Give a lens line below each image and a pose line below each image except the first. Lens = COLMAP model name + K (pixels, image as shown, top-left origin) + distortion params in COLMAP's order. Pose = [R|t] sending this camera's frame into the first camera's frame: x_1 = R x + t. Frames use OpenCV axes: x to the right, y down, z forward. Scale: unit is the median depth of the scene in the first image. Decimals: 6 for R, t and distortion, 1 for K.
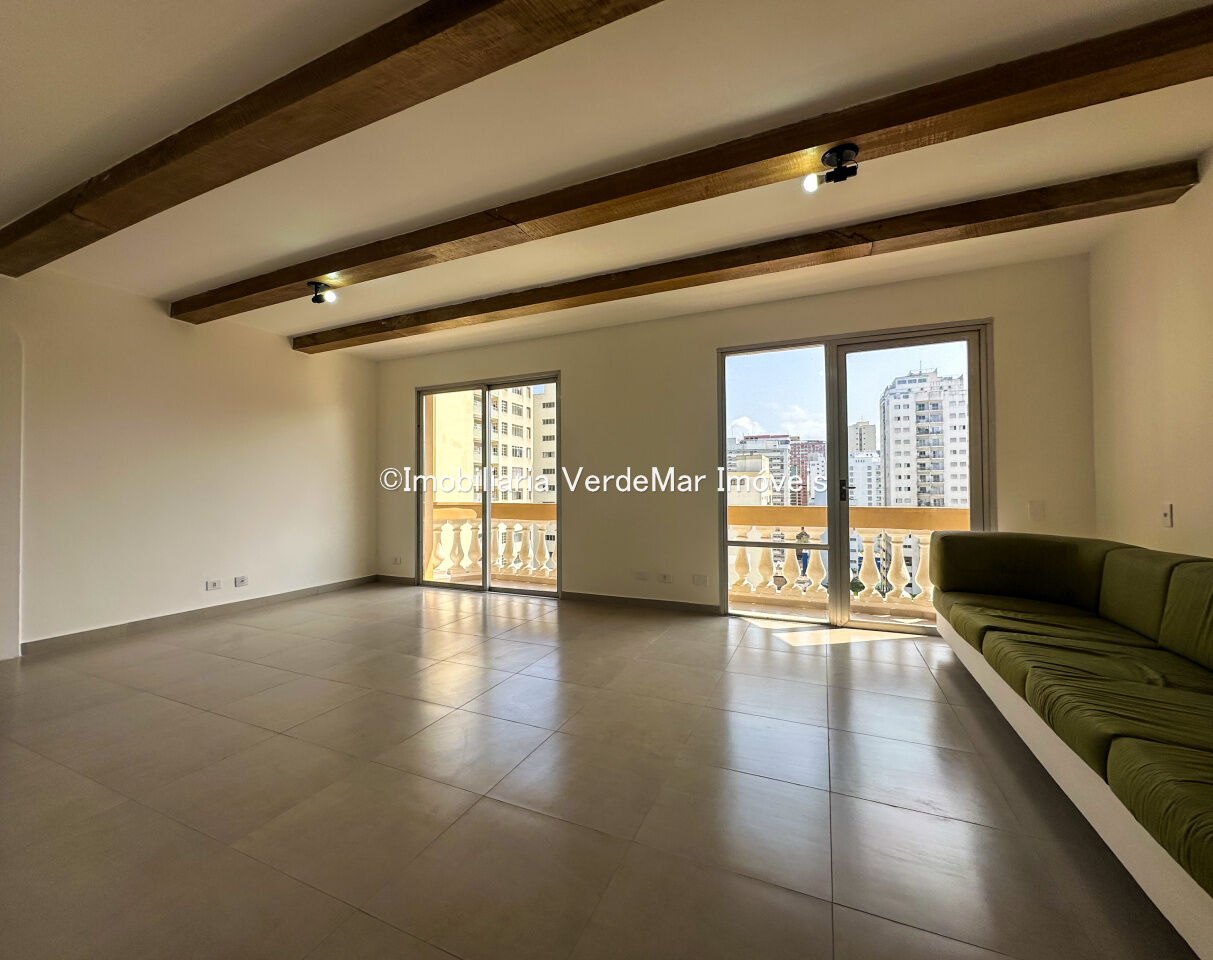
lens RADIAL K [[489.4, 0, 606.5], [0, 489.4, 480.0], [0, 0, 1]] dist [-0.001491, 0.000005]
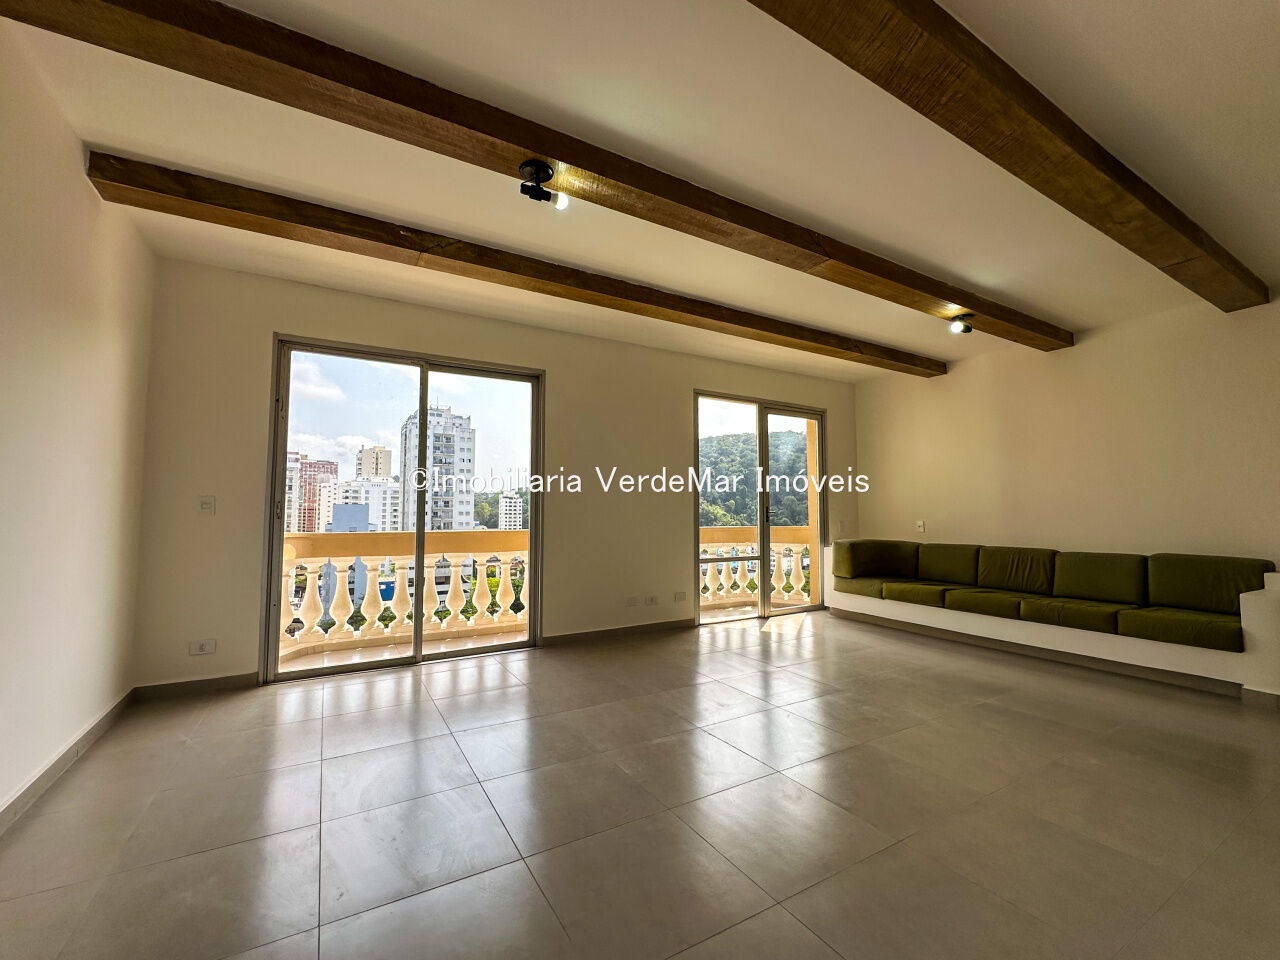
lens RADIAL K [[510.1, 0, 592.5], [0, 510.1, 483.5], [0, 0, 1]] dist [0.002328, 0.000055]
pose [[0.611683, 0.048692, 0.789603, -0.664398], [-0.016830, 0.998679, -0.048548, 0.009837], [-0.790924, 0.016407, 0.611694, 0.369252]]
